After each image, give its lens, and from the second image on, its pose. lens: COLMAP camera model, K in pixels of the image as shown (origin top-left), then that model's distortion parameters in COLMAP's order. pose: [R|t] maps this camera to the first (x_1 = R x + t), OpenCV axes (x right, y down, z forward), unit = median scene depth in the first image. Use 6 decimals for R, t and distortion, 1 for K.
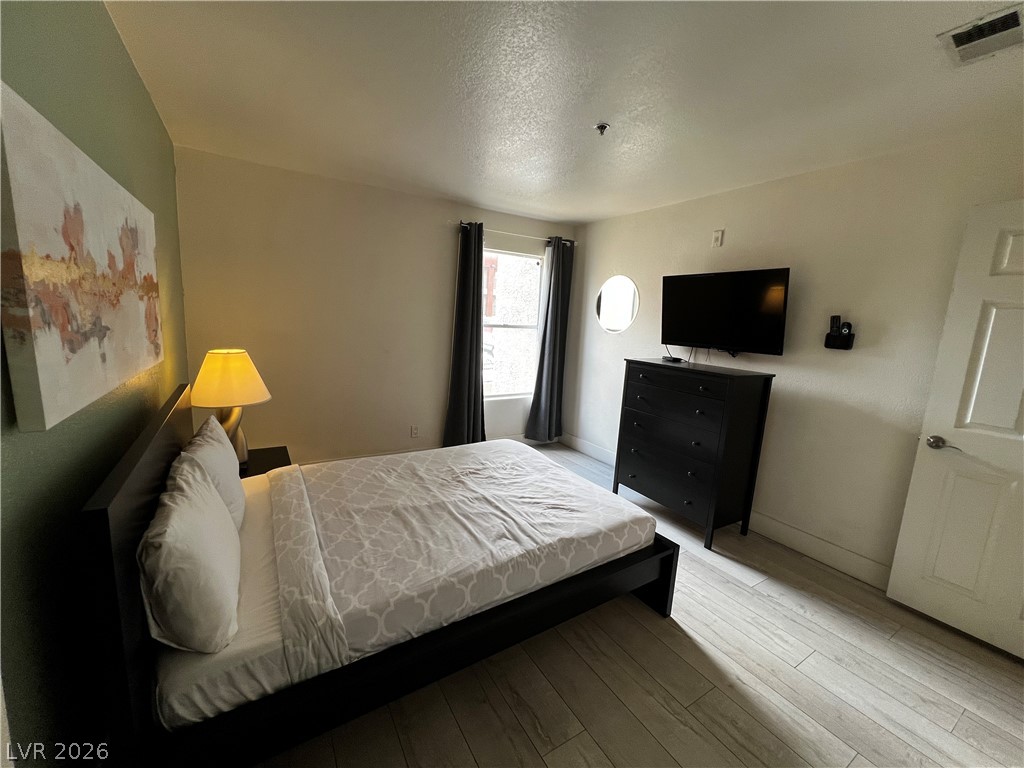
lens RADIAL K [[409.3, 0, 508.2], [0, 409.3, 382.7], [0, 0, 1]] dist [-0.002466, 0.000339]
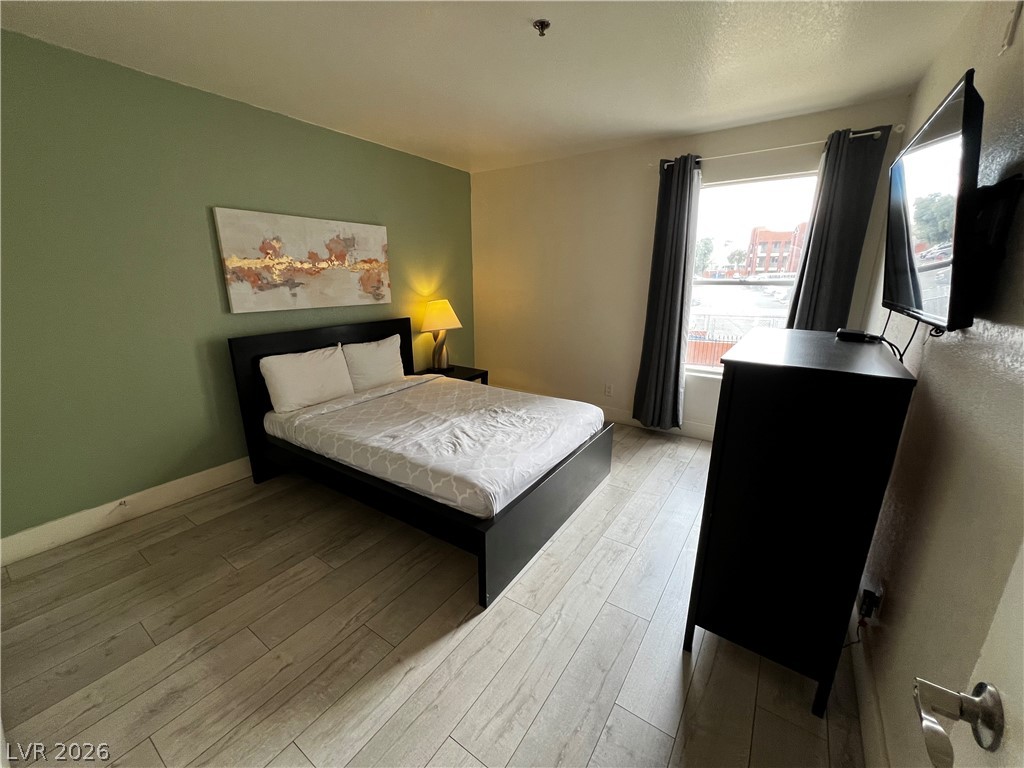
lens RADIAL K [[409.3, 0, 508.2], [0, 409.3, 382.7], [0, 0, 1]] dist [-0.002466, 0.000339]
pose [[0.402935, 0.184492, -0.896441, 1.105144], [-0.123000, 0.981502, 0.146712, -0.034497], [0.906926, 0.051146, 0.418174, 0.654660]]
